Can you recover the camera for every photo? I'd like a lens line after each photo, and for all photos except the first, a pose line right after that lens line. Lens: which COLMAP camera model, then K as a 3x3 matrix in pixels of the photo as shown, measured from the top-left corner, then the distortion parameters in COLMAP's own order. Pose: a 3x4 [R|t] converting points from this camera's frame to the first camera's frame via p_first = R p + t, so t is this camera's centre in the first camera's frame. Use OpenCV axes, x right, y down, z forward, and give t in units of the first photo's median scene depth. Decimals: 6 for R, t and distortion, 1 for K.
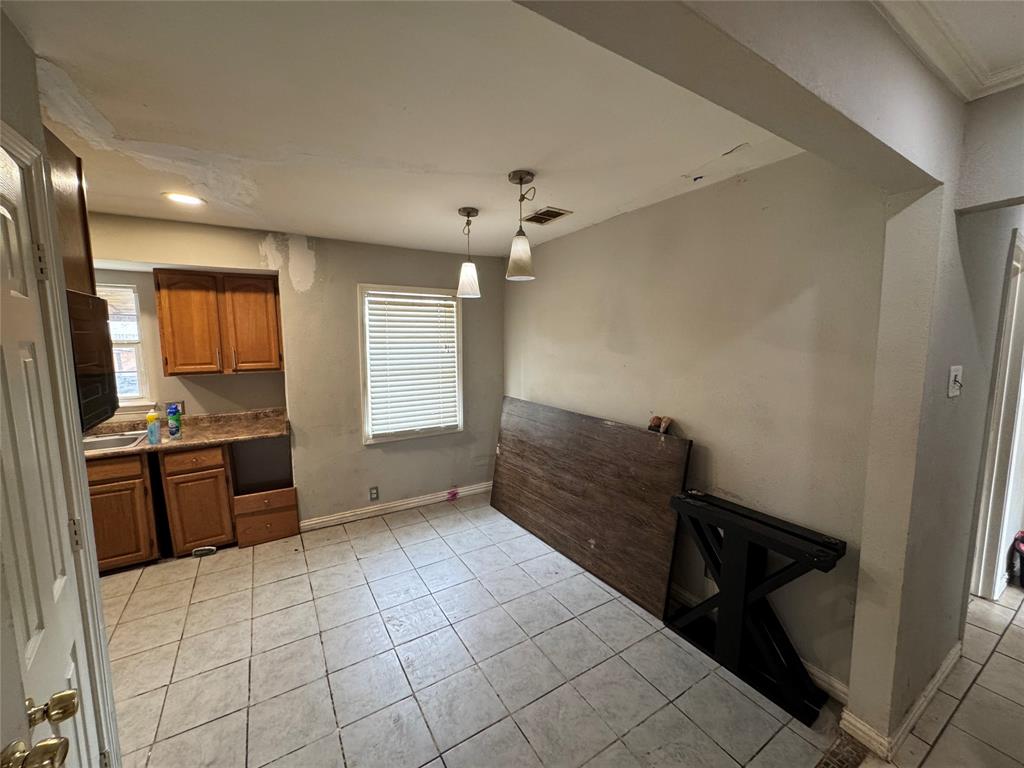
lens RADIAL K [[408.1, 0, 512.0], [0, 408.1, 384.0], [0, 0, 1]] dist [-0.002224, -0.000079]
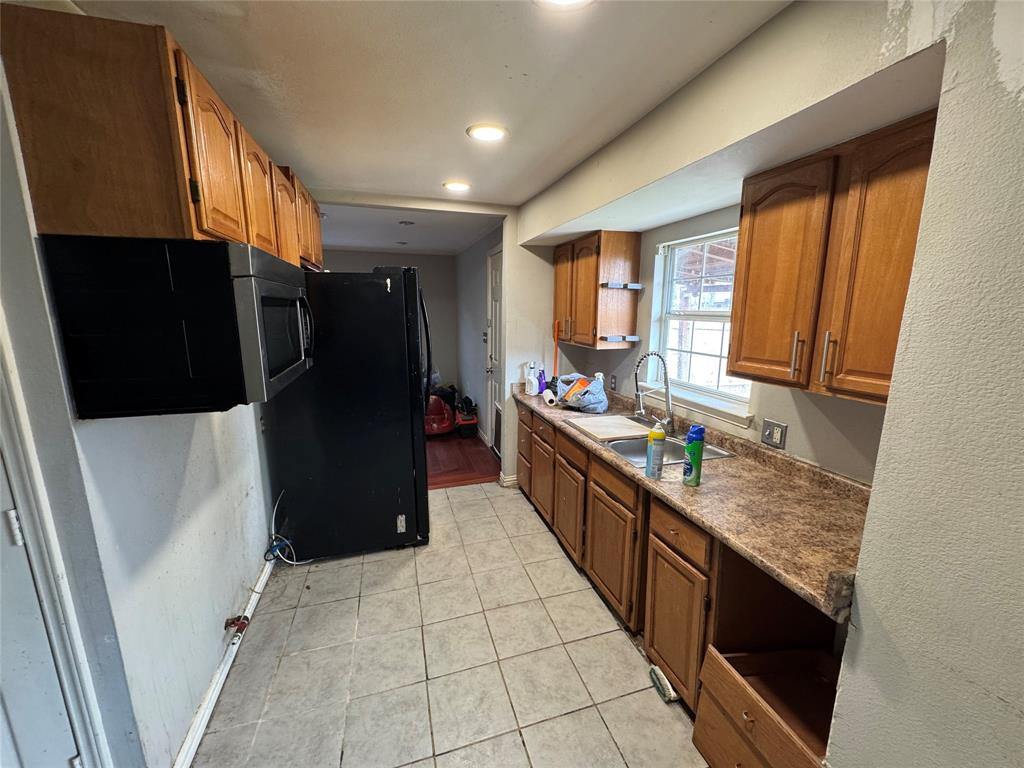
lens RADIAL K [[408.1, 0, 512.0], [0, 408.1, 384.0], [0, 0, 1]] dist [-0.002224, -0.000079]
pose [[-0.255966, 0.175887, -0.950550, -0.218982], [-0.120870, 0.969768, 0.211991, -0.089175], [0.959100, 0.169155, -0.226968, 0.817609]]
